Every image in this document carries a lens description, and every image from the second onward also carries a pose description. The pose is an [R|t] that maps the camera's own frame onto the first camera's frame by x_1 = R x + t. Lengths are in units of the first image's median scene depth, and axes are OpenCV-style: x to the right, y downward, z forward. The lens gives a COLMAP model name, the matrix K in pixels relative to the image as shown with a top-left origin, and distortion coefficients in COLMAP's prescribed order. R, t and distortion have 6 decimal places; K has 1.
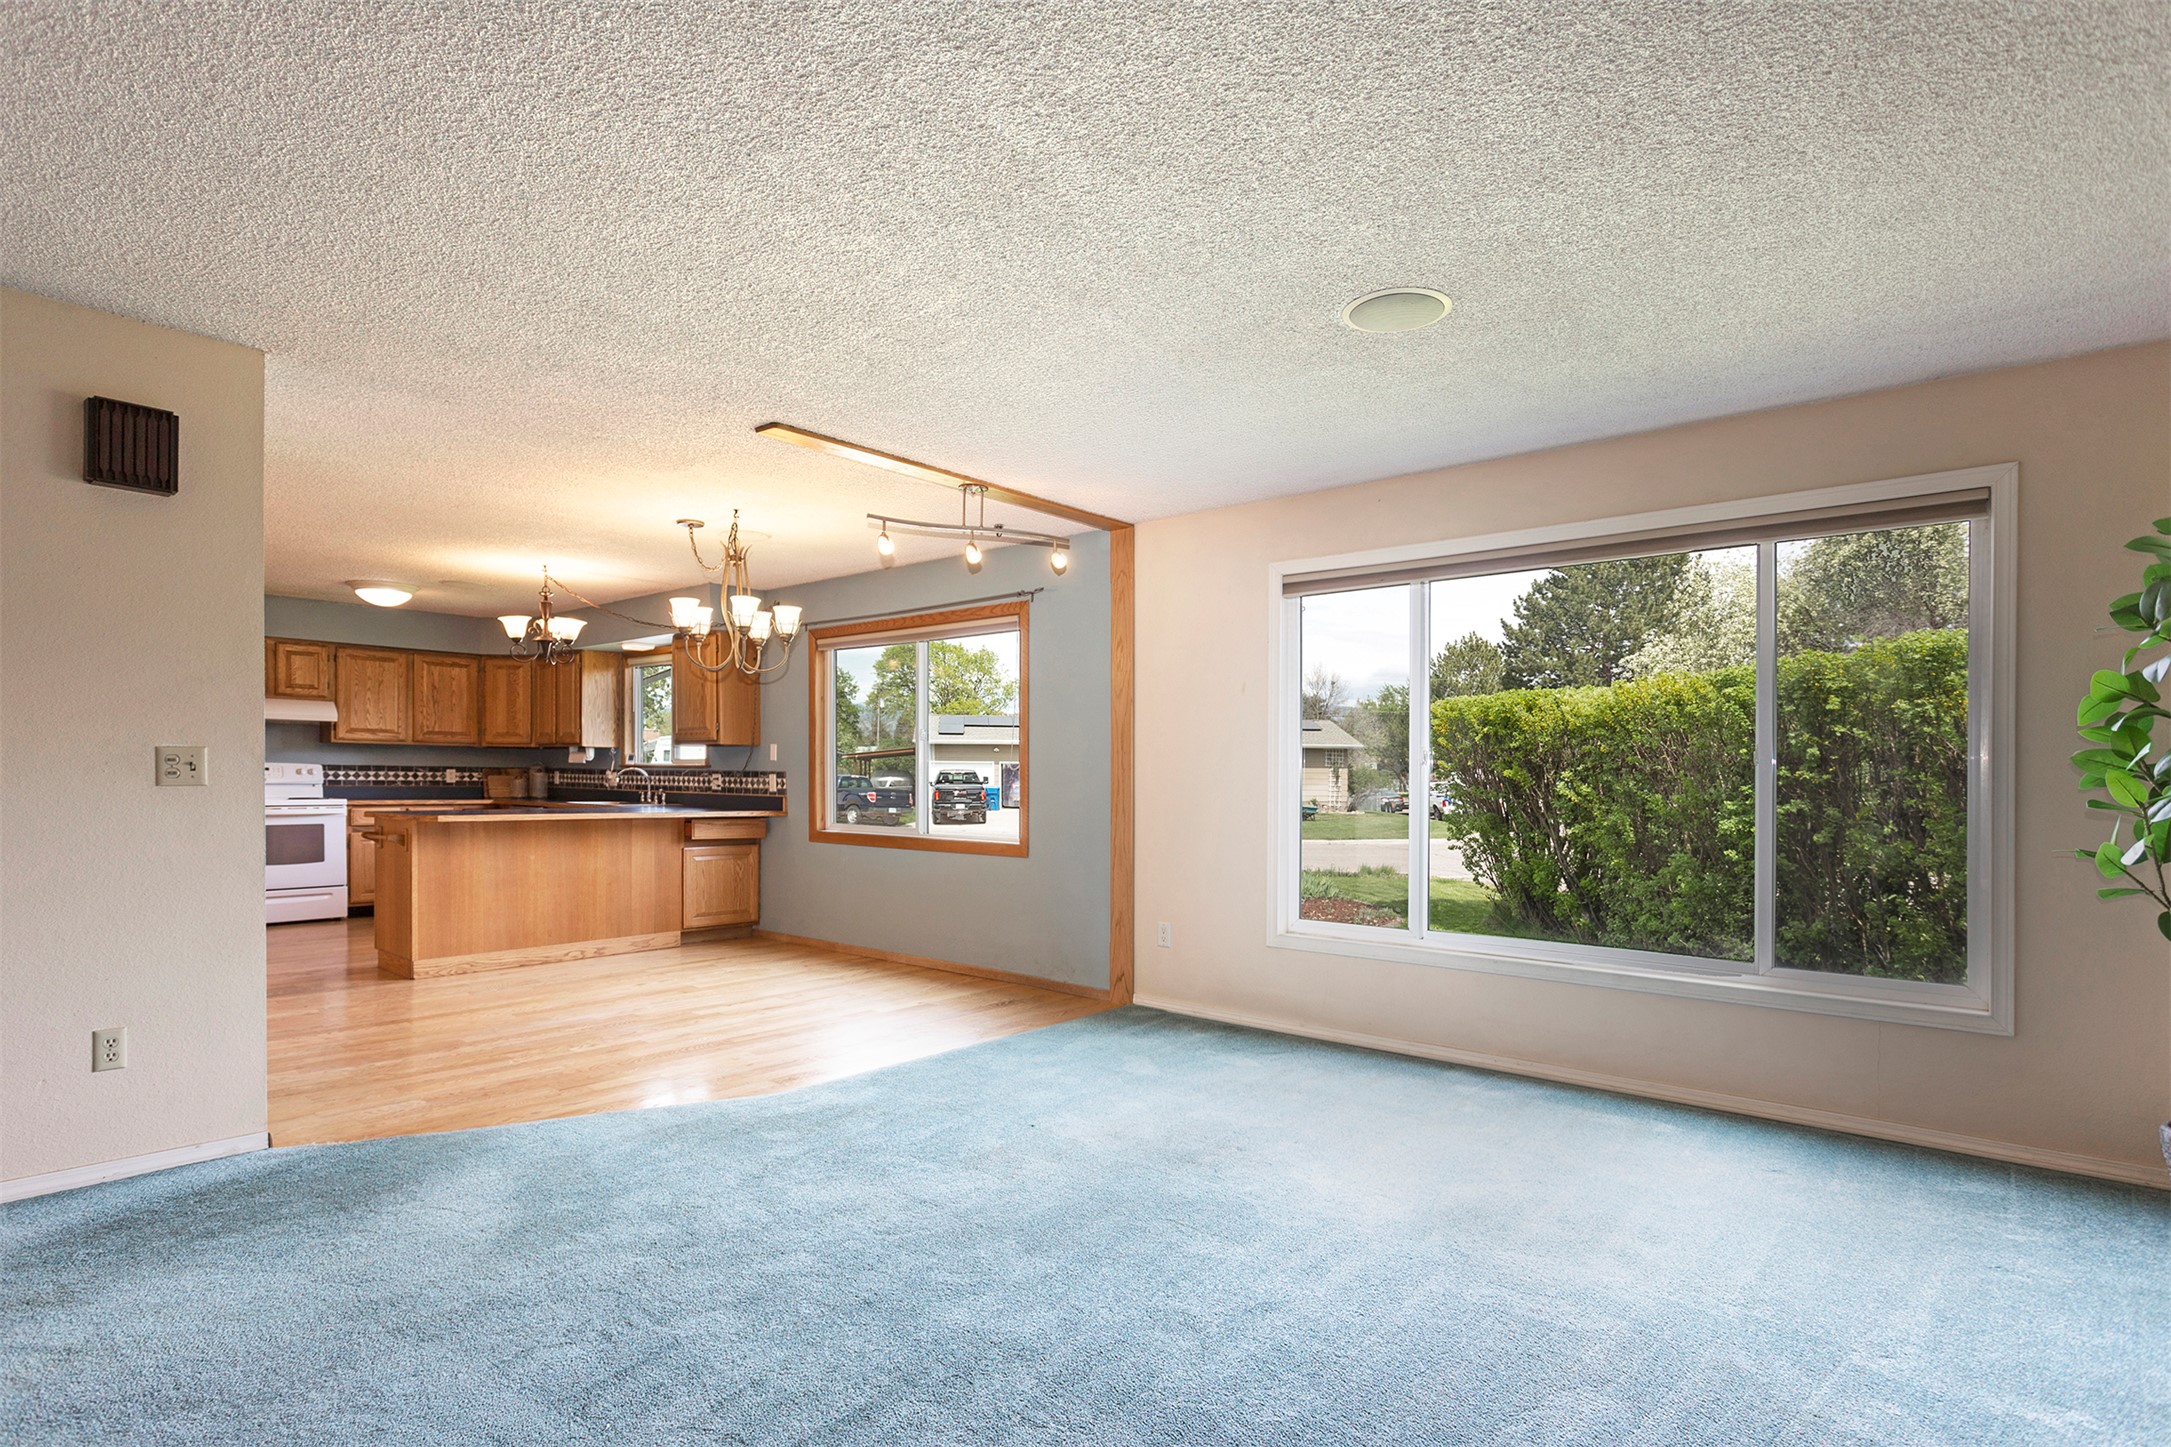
lens RADIAL K [[1085.7, 0, 1128.7], [0, 1085.7, 785.0], [0, 0, 1]] dist [-0.010657, -0.000717]
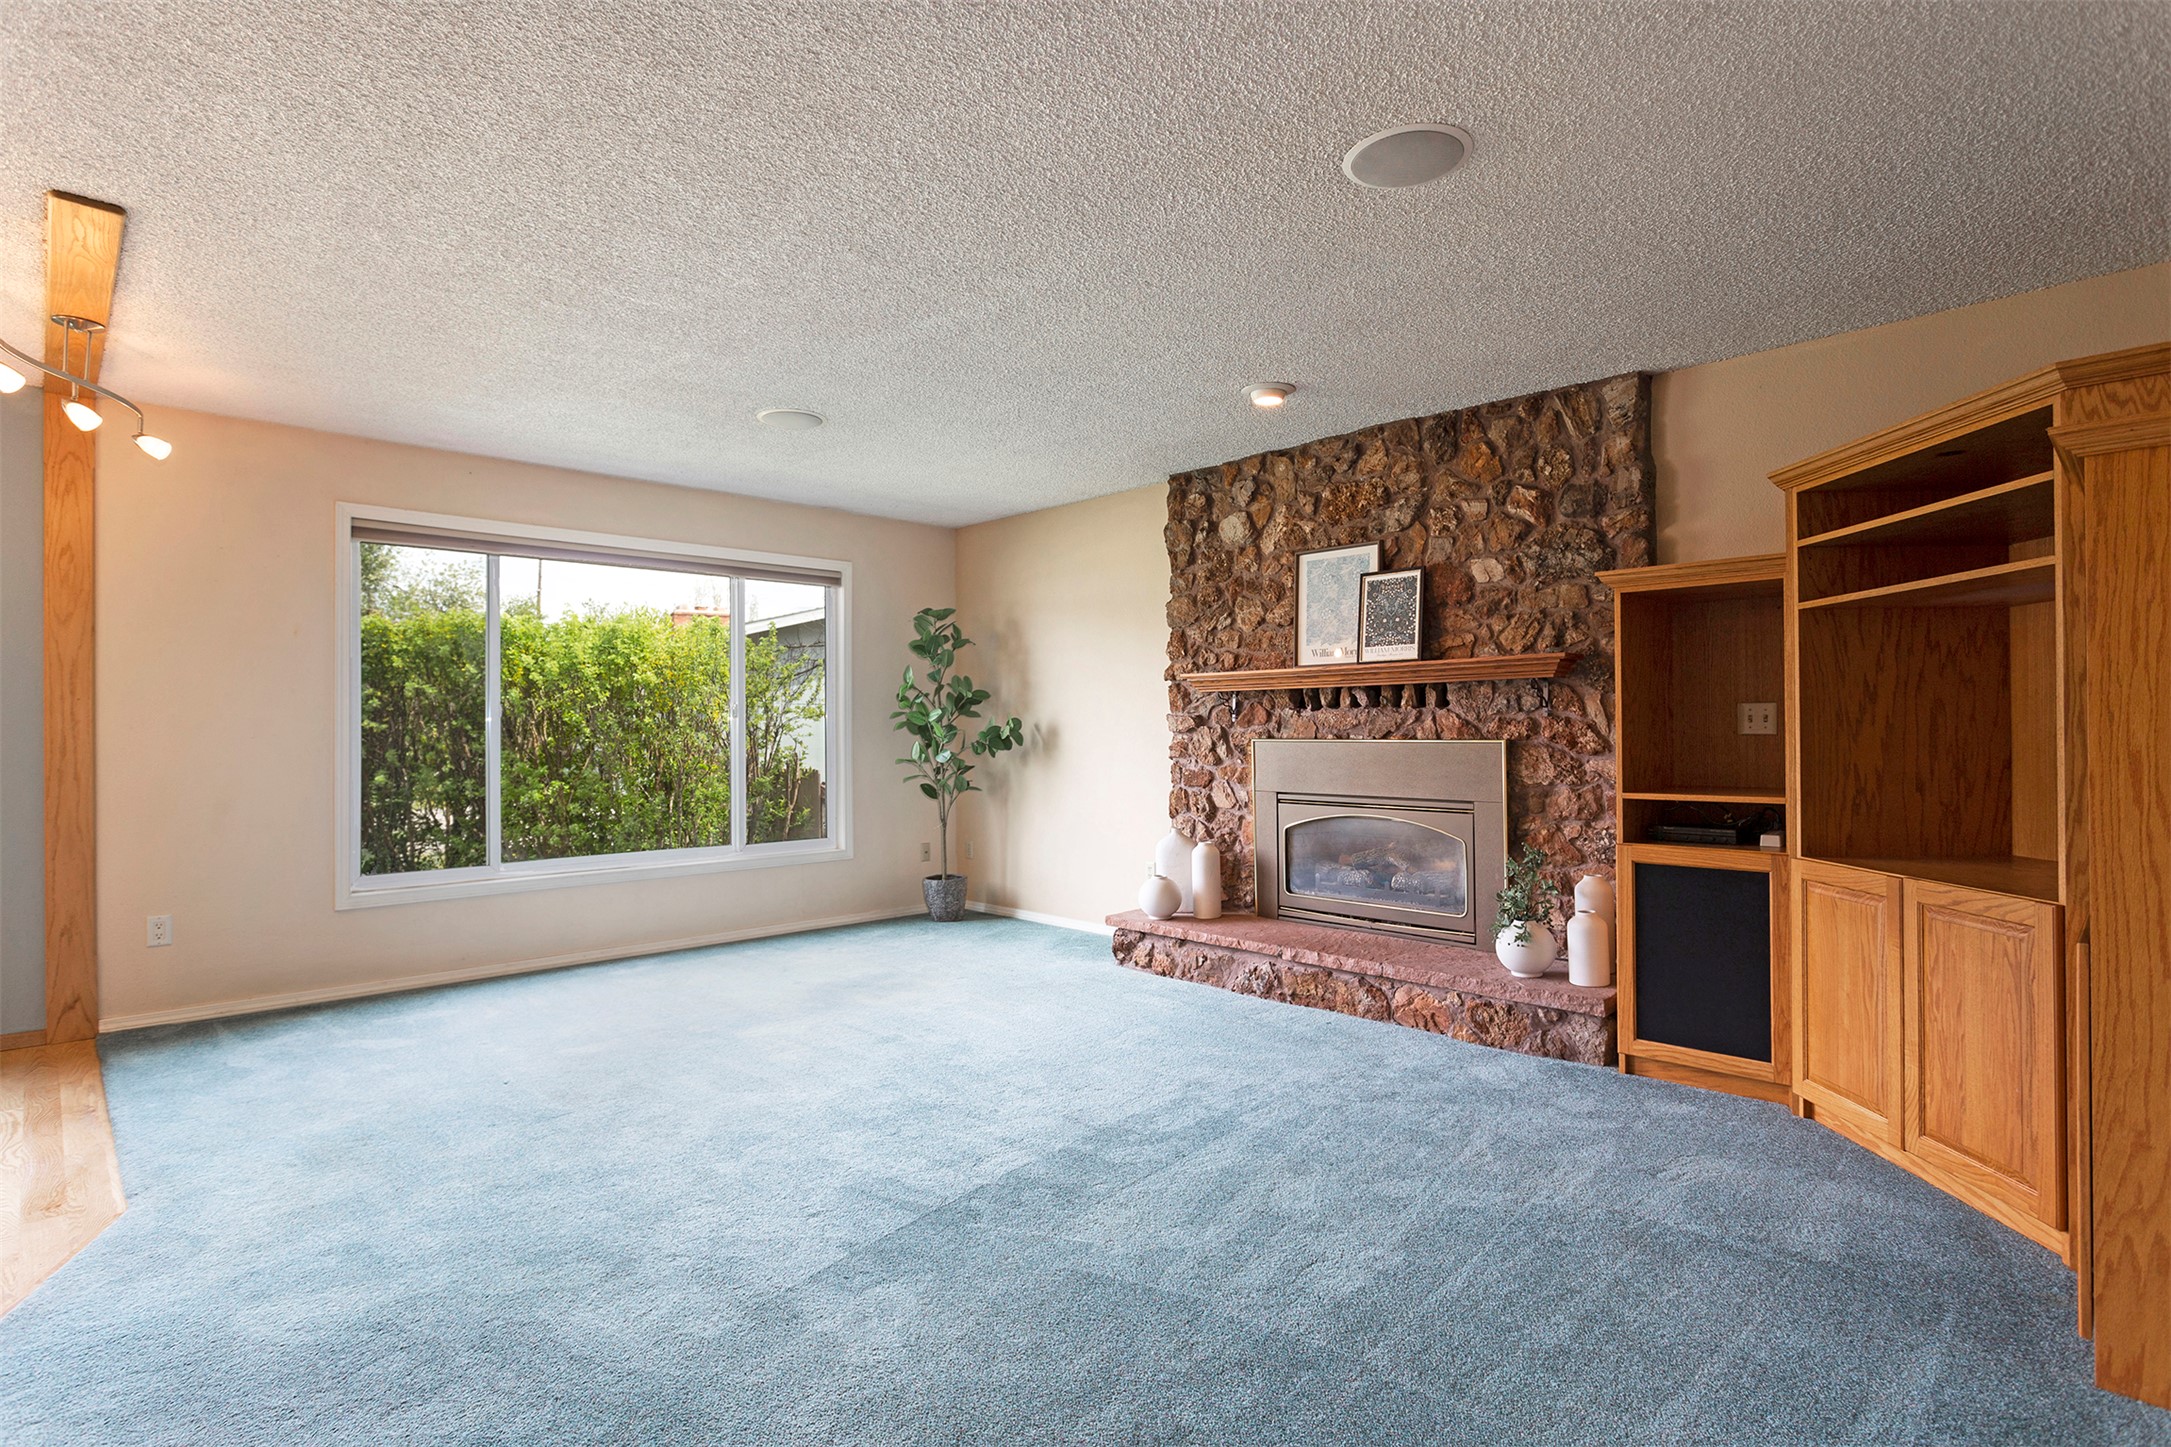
lens RADIAL K [[1085.7, 0, 1079.7], [0, 1085.7, 727.4], [0, 0, 1]] dist [-0.010657, -0.000717]
pose [[0.100182, -0.008413, 0.994934, -0.737531], [0.014286, 0.999873, 0.007016, -0.006614], [-0.994867, 0.013511, 0.100289, 0.272285]]
